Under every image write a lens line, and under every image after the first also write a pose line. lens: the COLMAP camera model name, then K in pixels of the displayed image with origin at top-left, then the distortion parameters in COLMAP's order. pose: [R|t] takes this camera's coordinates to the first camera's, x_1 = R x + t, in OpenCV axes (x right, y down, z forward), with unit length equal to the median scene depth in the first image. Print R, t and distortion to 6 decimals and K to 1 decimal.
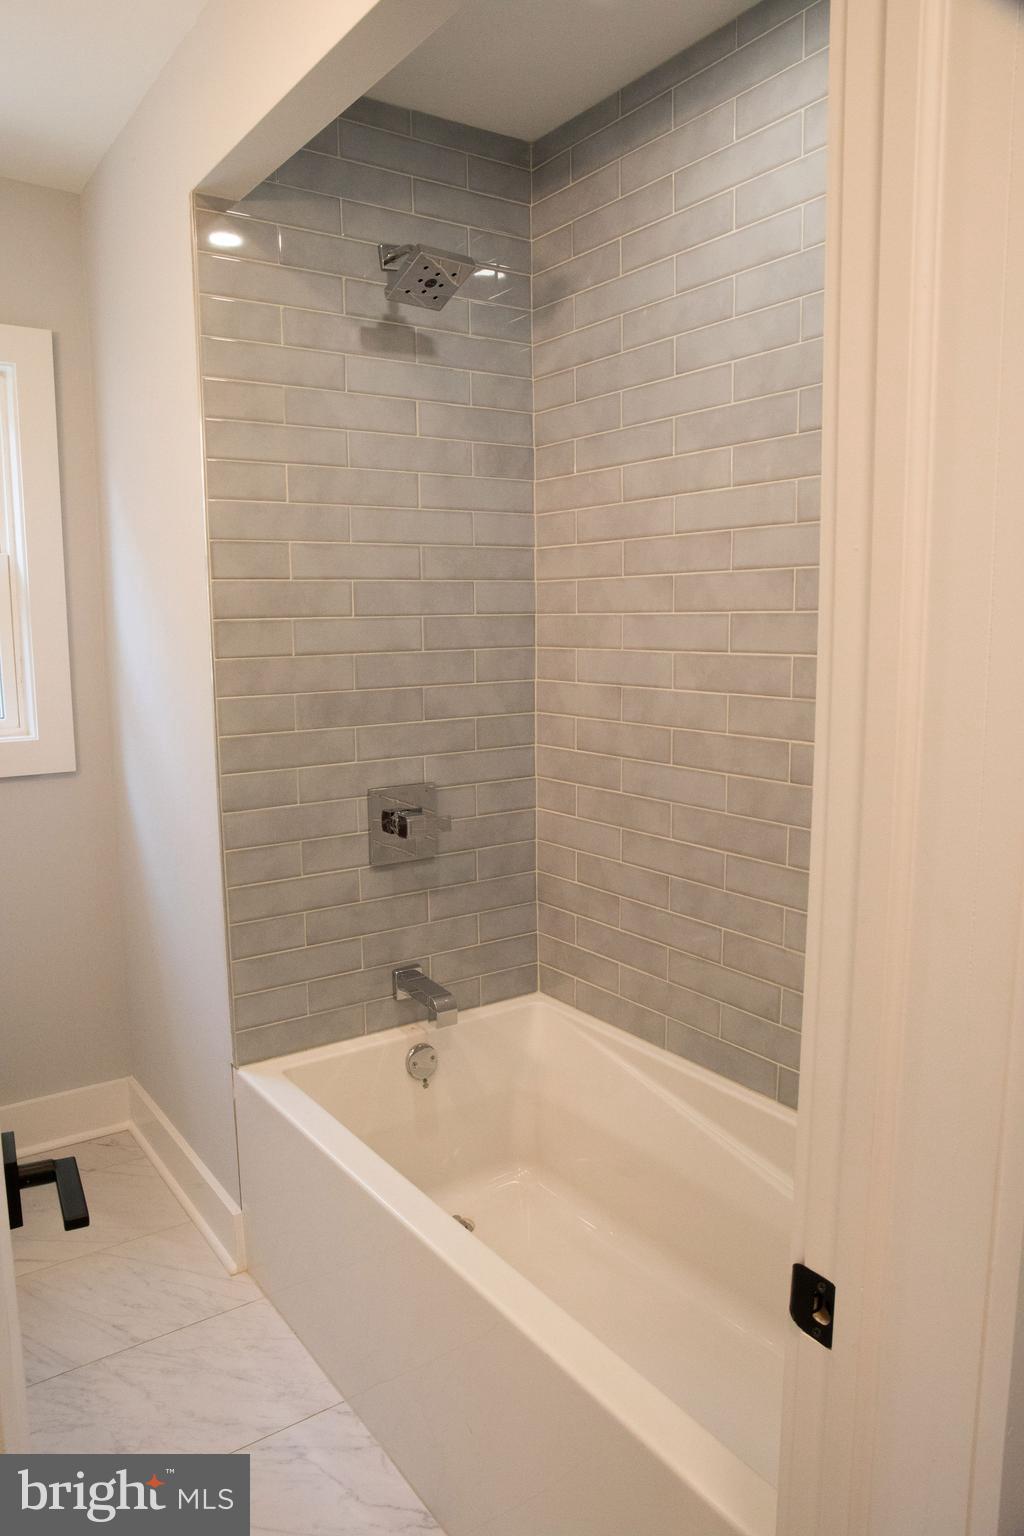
lens RADIAL K [[1084.7, 0, 508.1], [0, 1084.7, 779.0], [0, 0, 1]] dist [-0.108753, 0.105558]
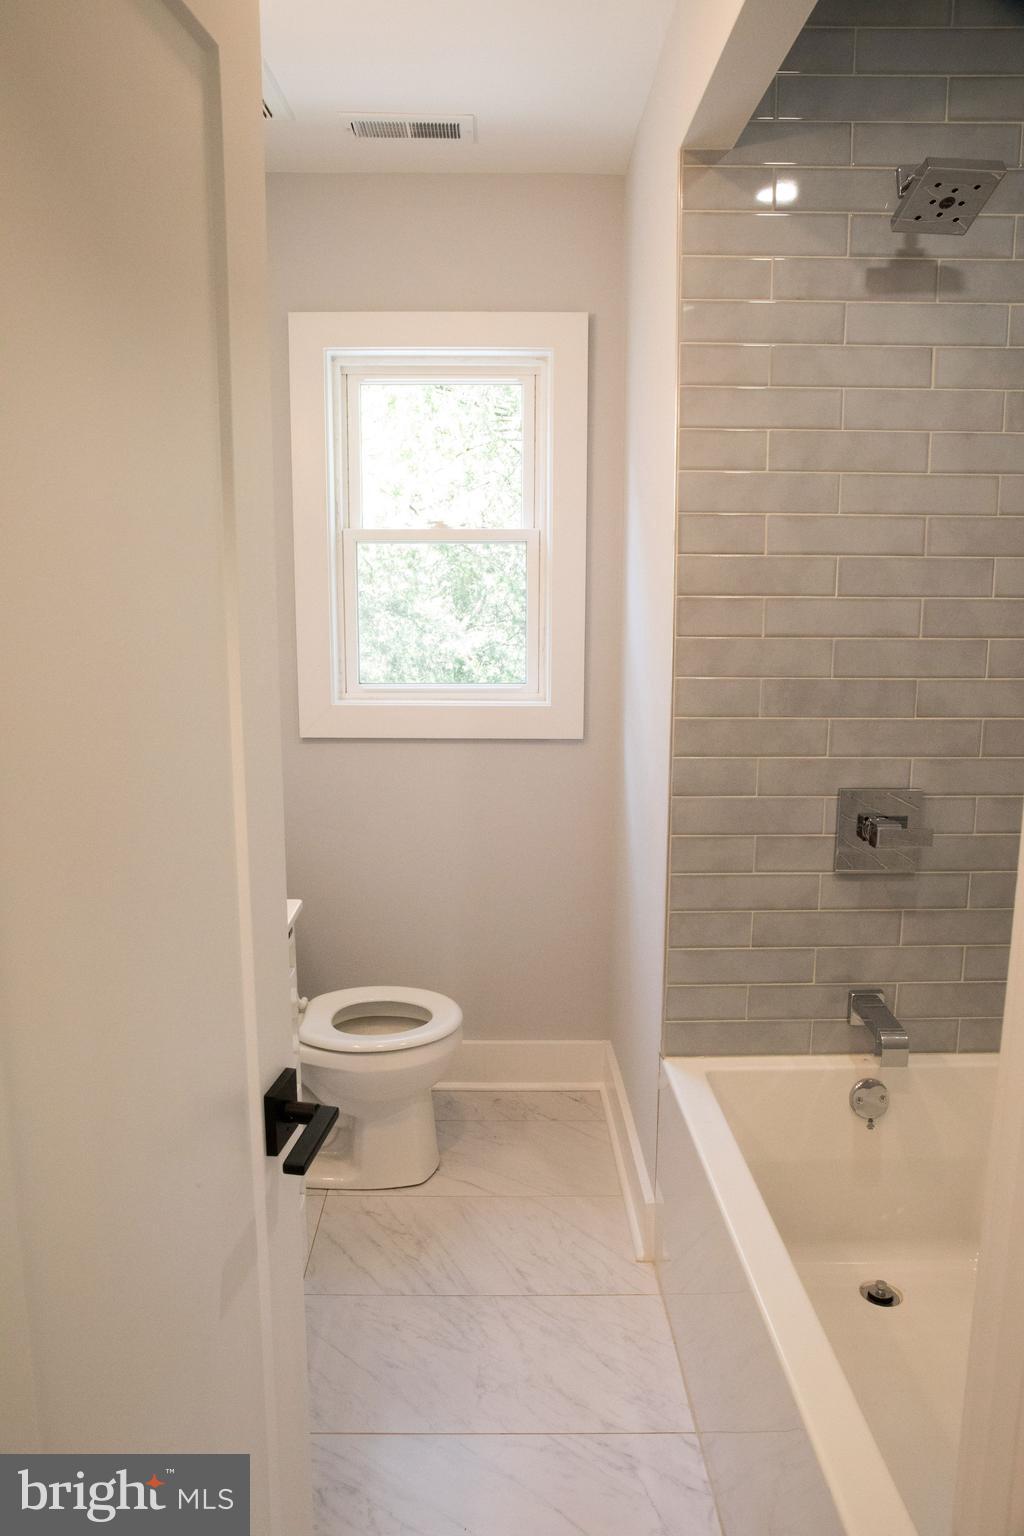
lens RADIAL K [[1084.7, 0, 508.1], [0, 1084.7, 779.0], [0, 0, 1]] dist [-0.108753, 0.105558]
pose [[0.824394, 0.107003, -0.555810, 0.144554], [-0.094361, 0.994208, 0.051443, -0.018895], [0.558096, 0.010038, 0.829716, 0.105526]]
